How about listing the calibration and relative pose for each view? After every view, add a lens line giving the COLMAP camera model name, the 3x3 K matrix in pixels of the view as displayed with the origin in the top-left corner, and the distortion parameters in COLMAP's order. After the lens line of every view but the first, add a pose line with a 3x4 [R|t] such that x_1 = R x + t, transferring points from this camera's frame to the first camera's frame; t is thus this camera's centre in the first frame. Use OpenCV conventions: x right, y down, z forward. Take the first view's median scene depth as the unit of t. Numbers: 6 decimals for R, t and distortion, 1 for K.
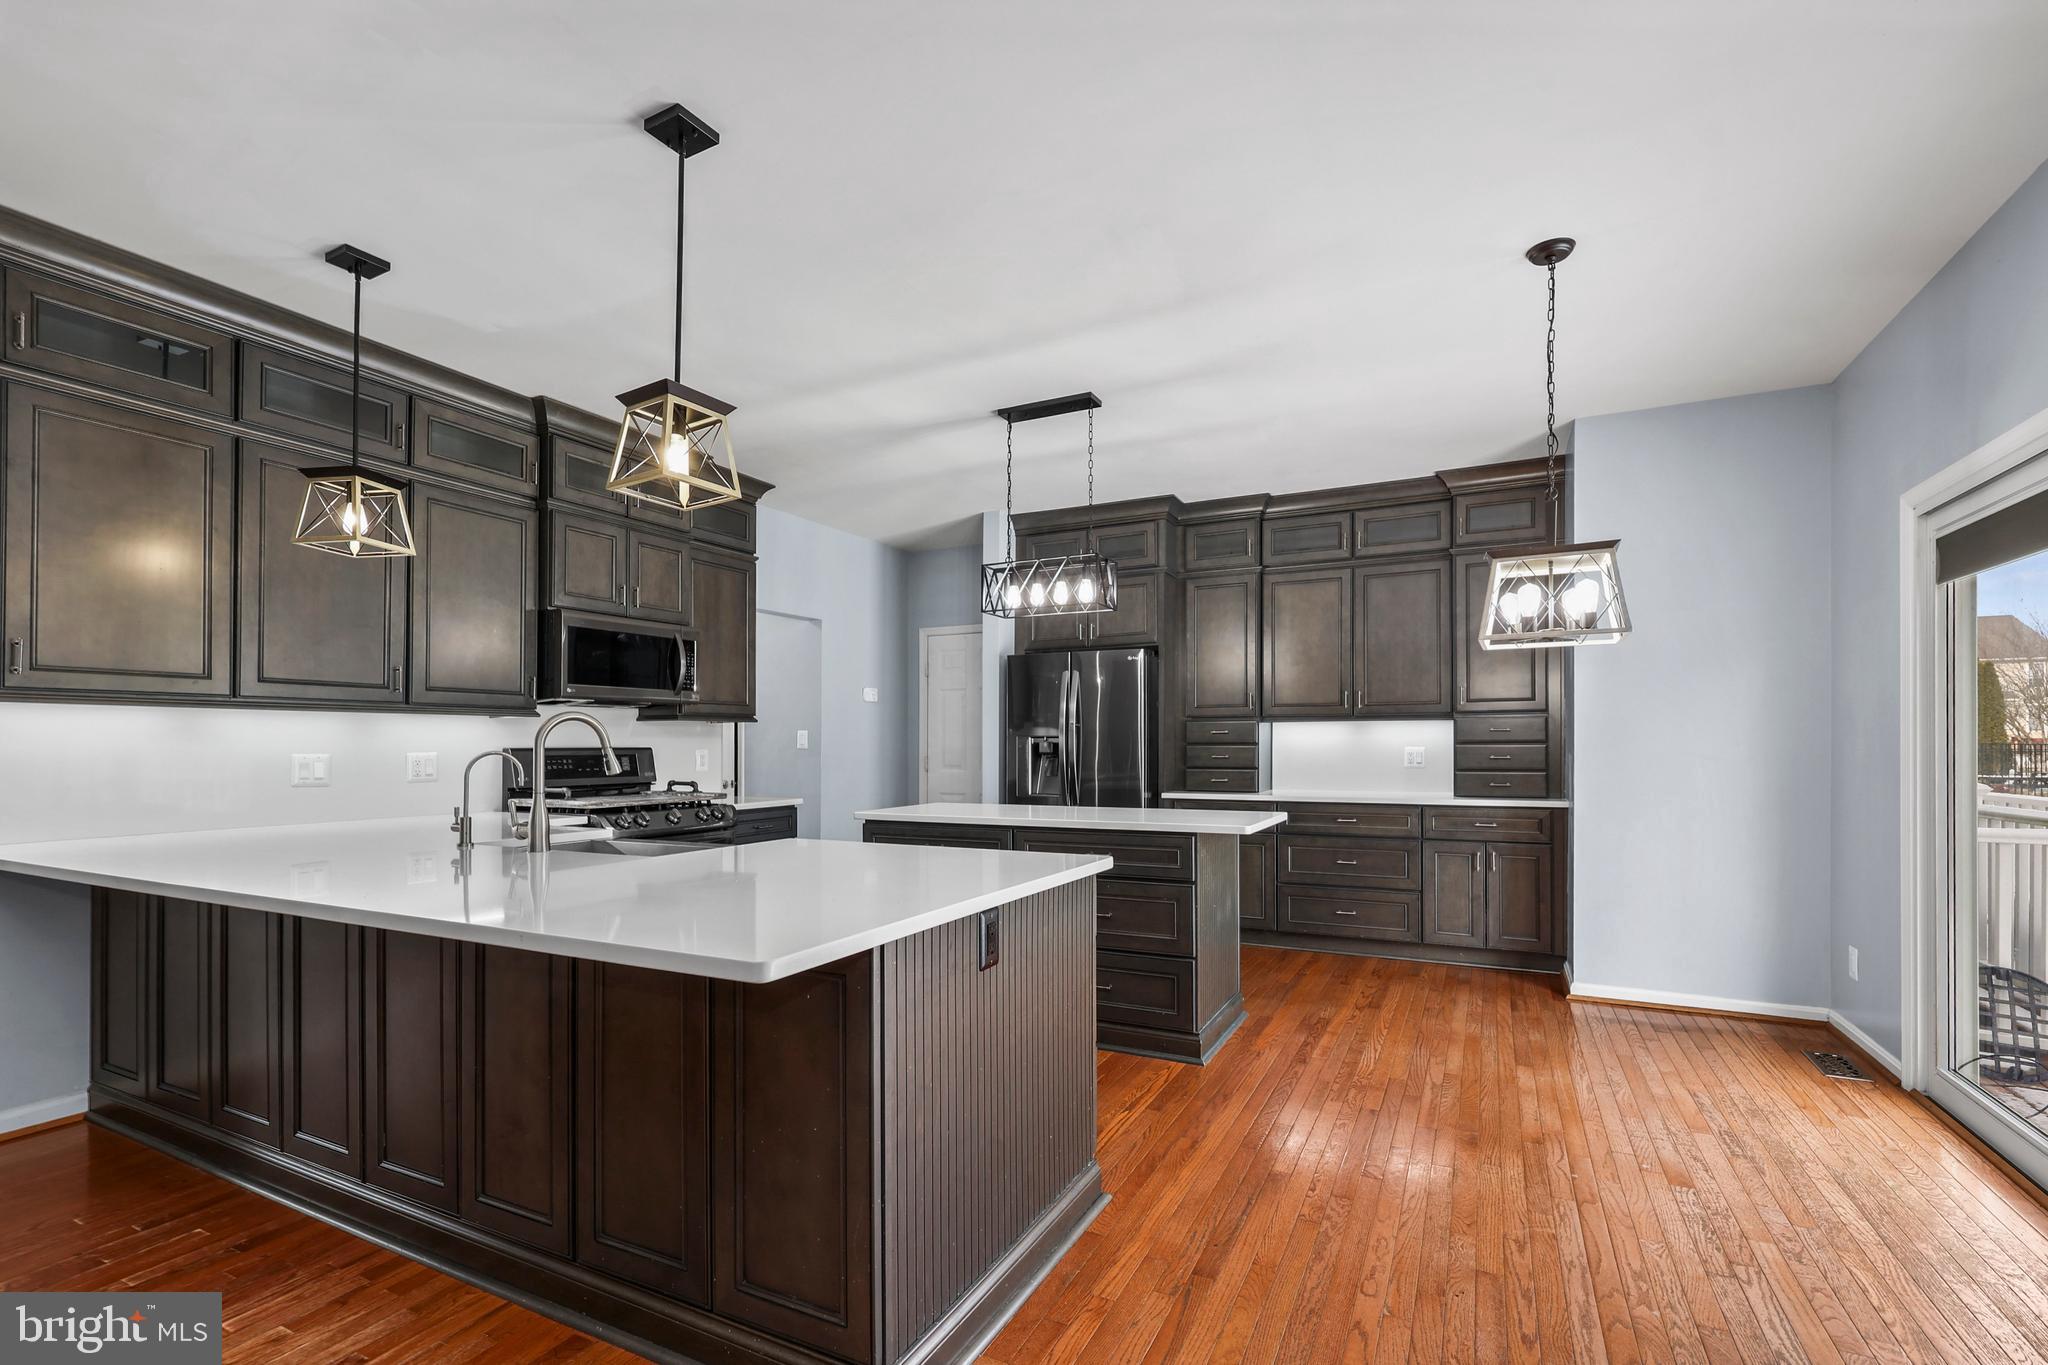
lens RADIAL K [[873.4, 0, 1021.9], [0, 873.4, 736.7], [0, 0, 1]] dist [0.001320, -0.000002]
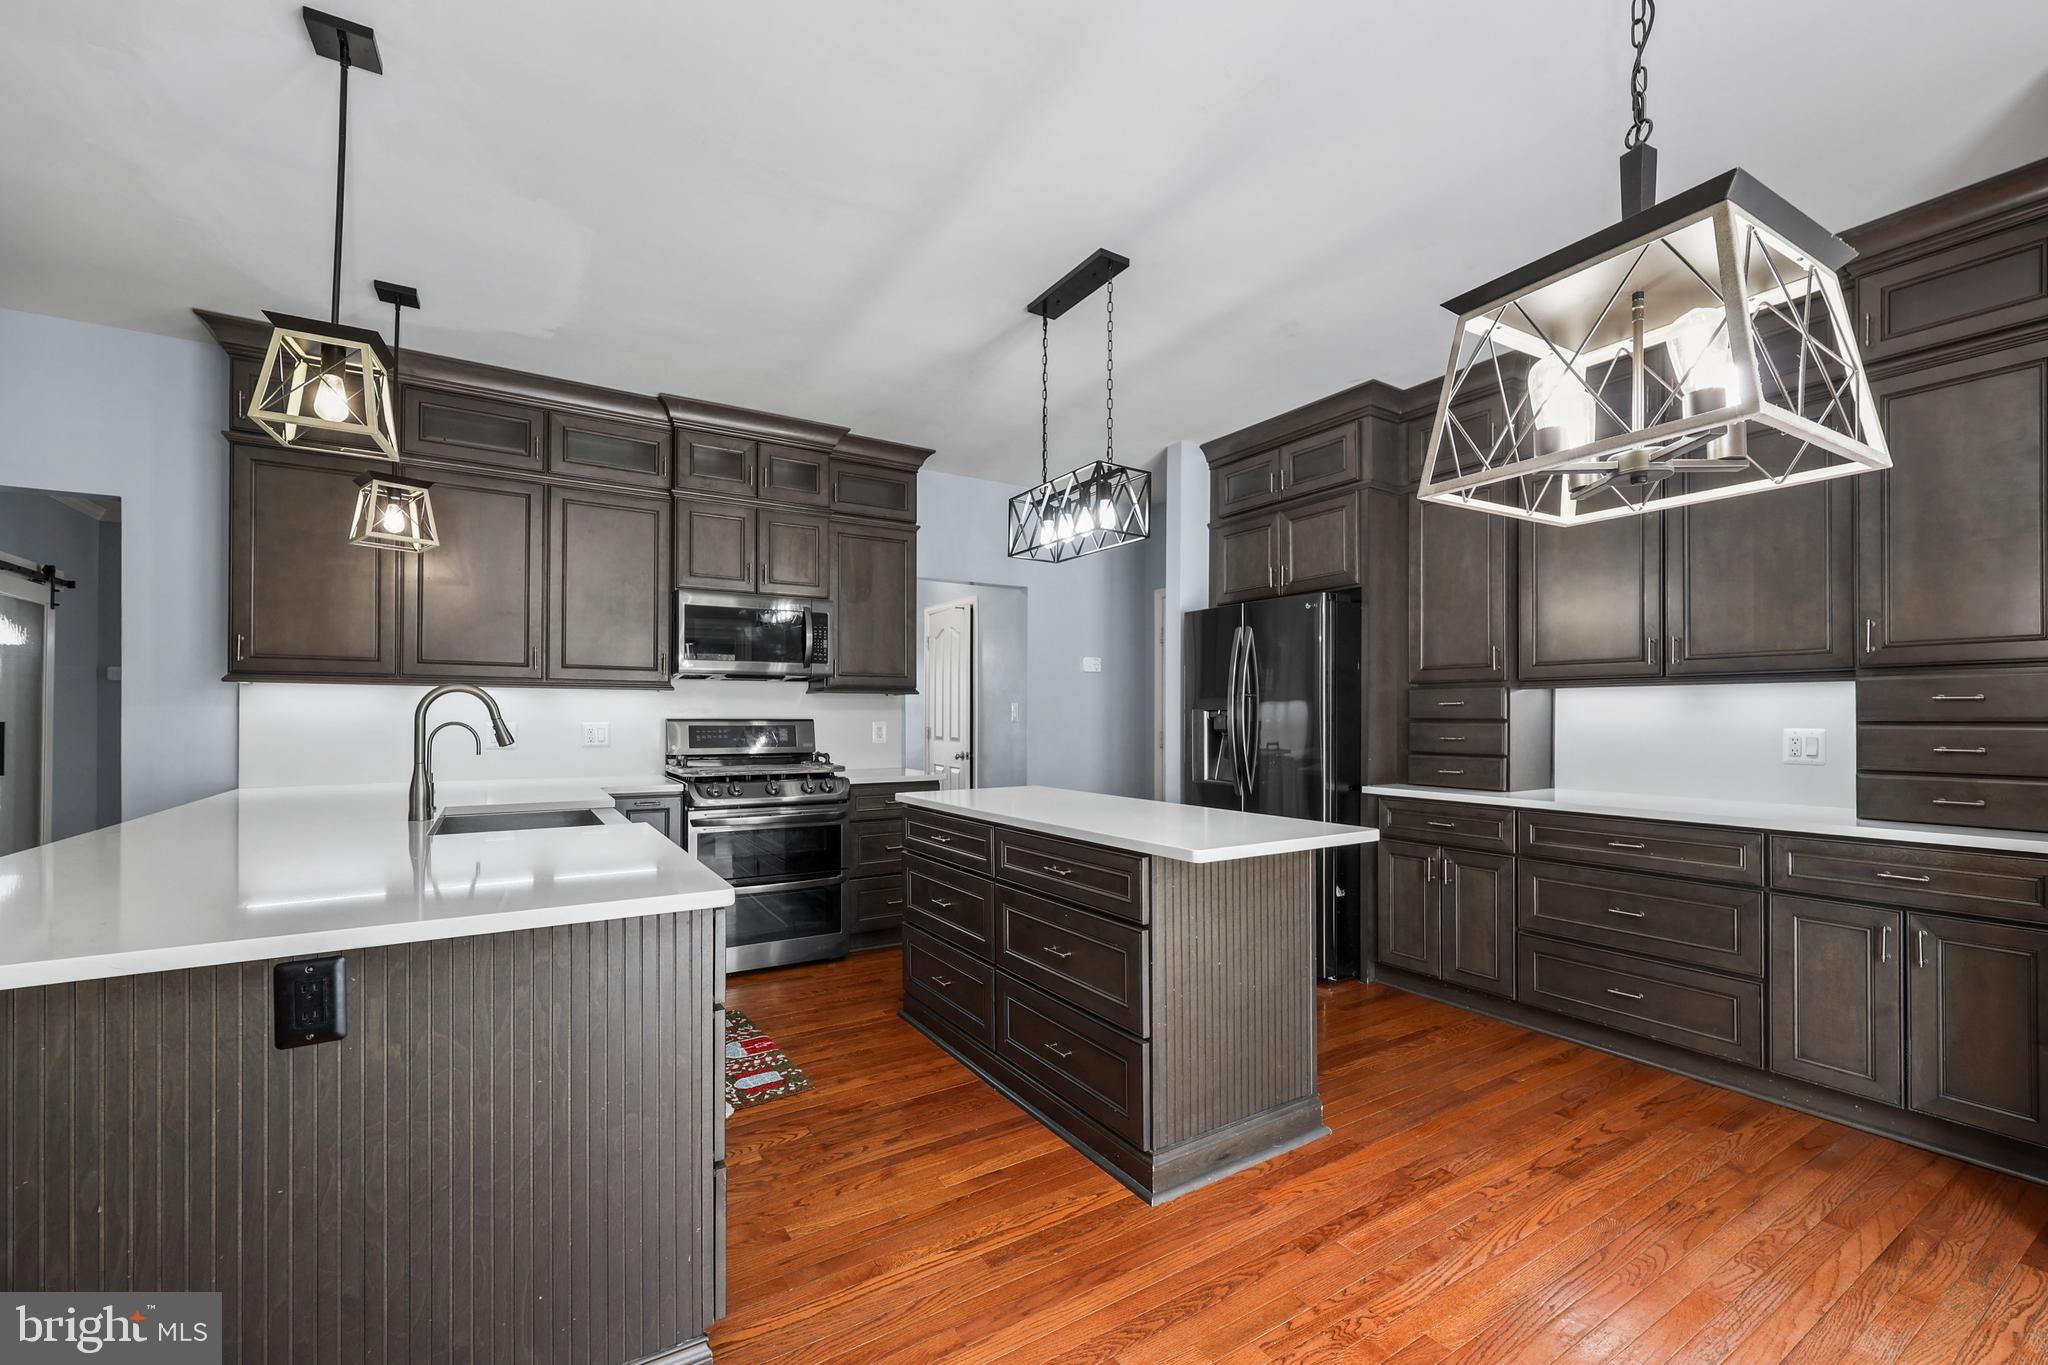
lens RADIAL K [[833.0, 0, 1027.9], [0, 833.0, 710.0], [0, 0, 1]] dist [-0.001686, -0.000044]
pose [[0.865838, 0.002061, -0.500320, 0.308977], [-0.002312, 0.999997, 0.000119, 0.000705], [0.500319, 0.001053, 0.865841, 0.284173]]
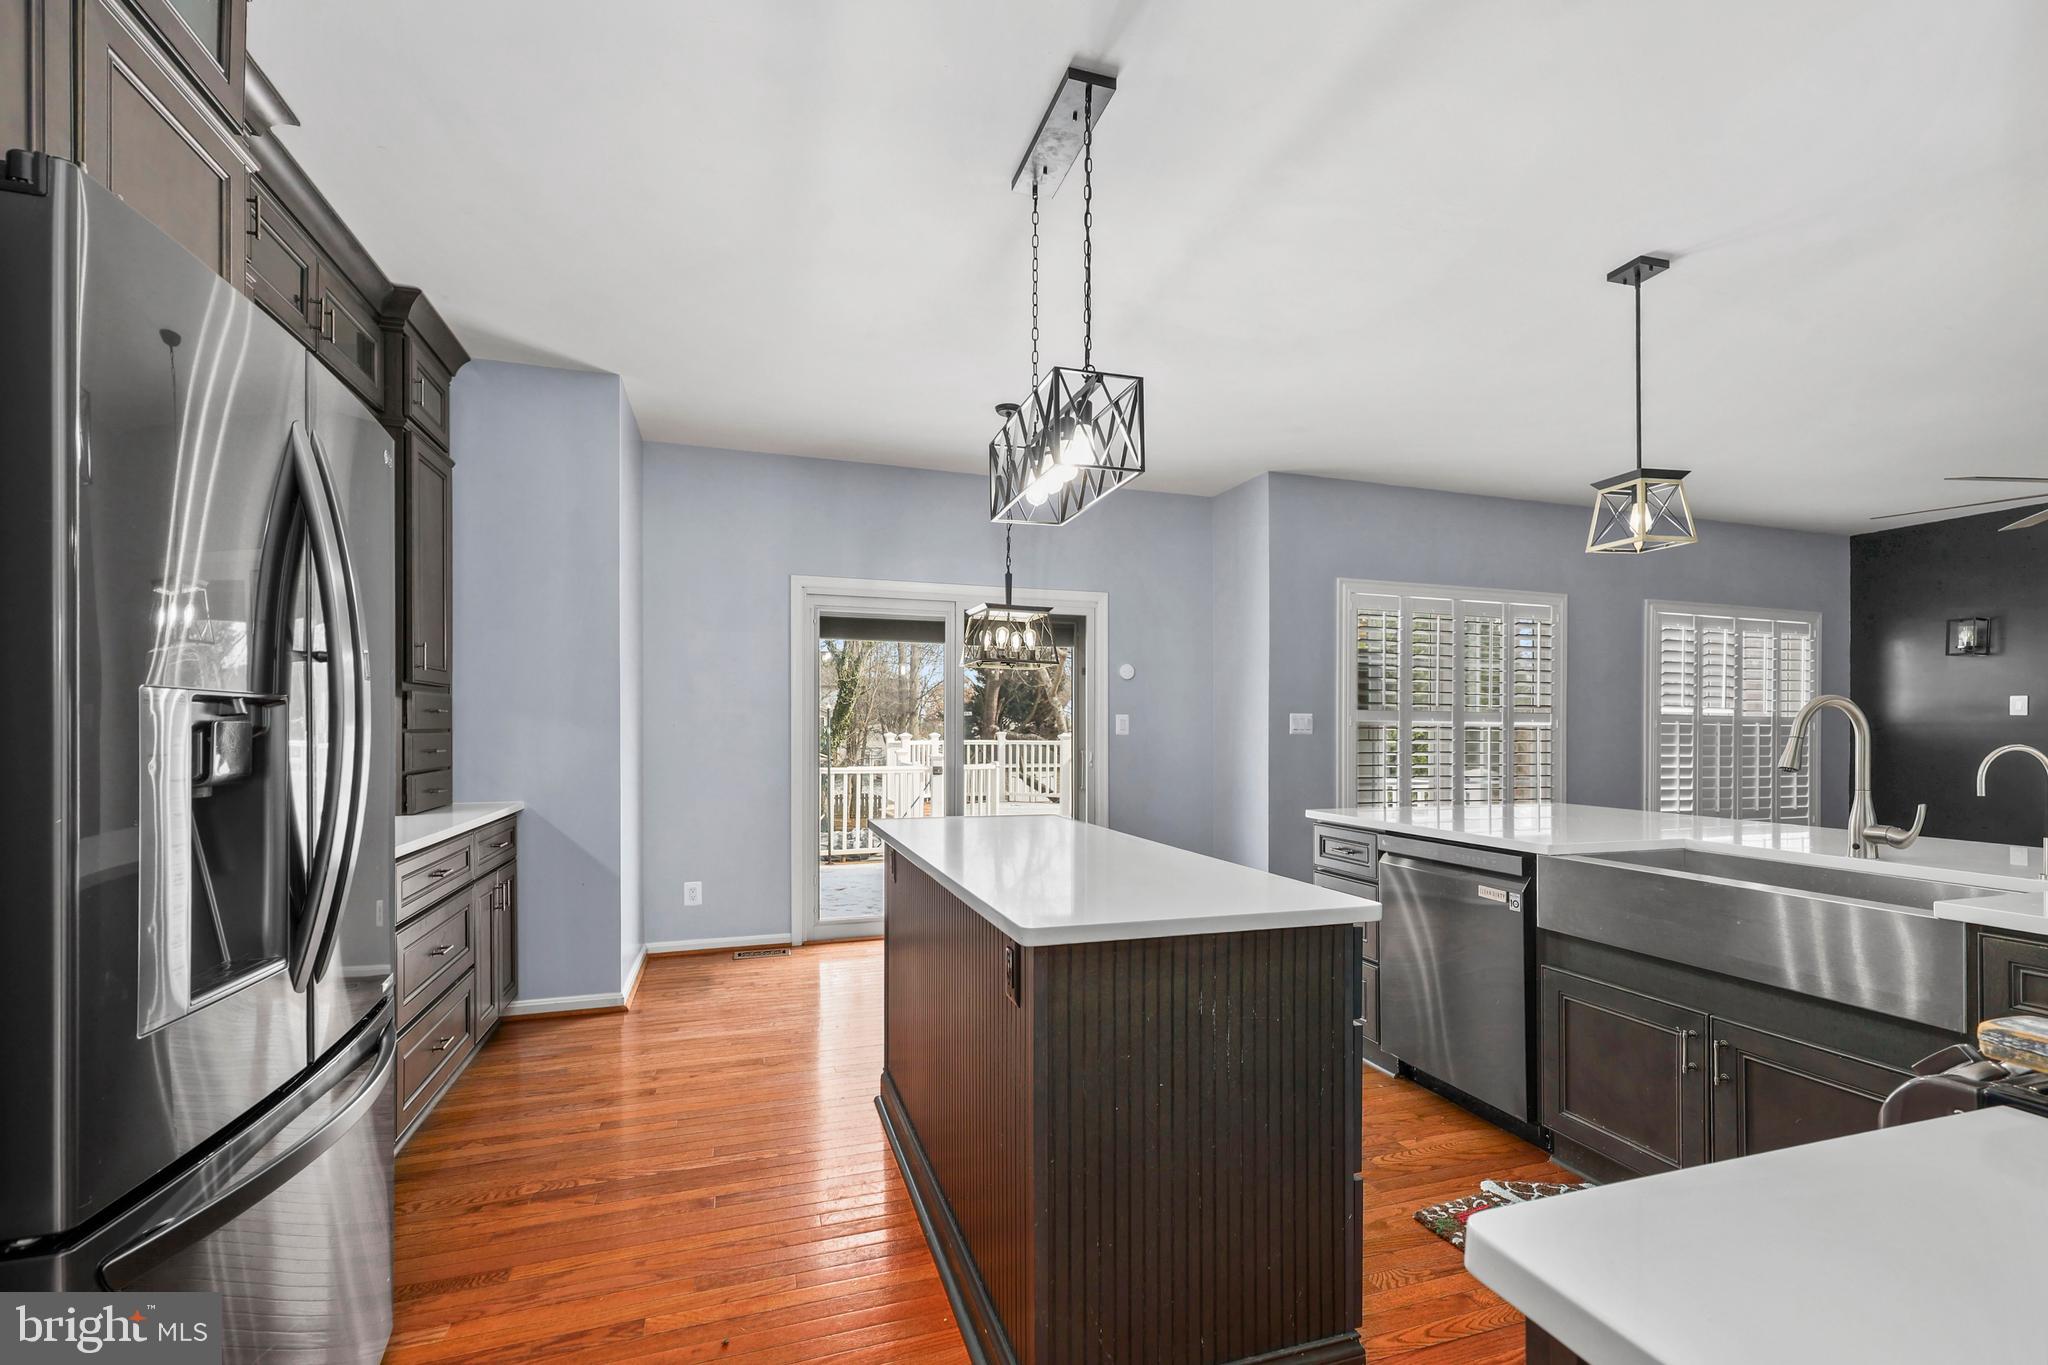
lens RADIAL K [[873.4, 0, 1021.9], [0, 873.4, 736.7], [0, 0, 1]] dist [0.001320, -0.000002]
pose [[-0.713499, 0.002132, 0.700653, -0.278576], [-0.002639, 0.999980, -0.005730, 0.011786], [-0.700651, -0.005937, -0.713479, 1.178544]]
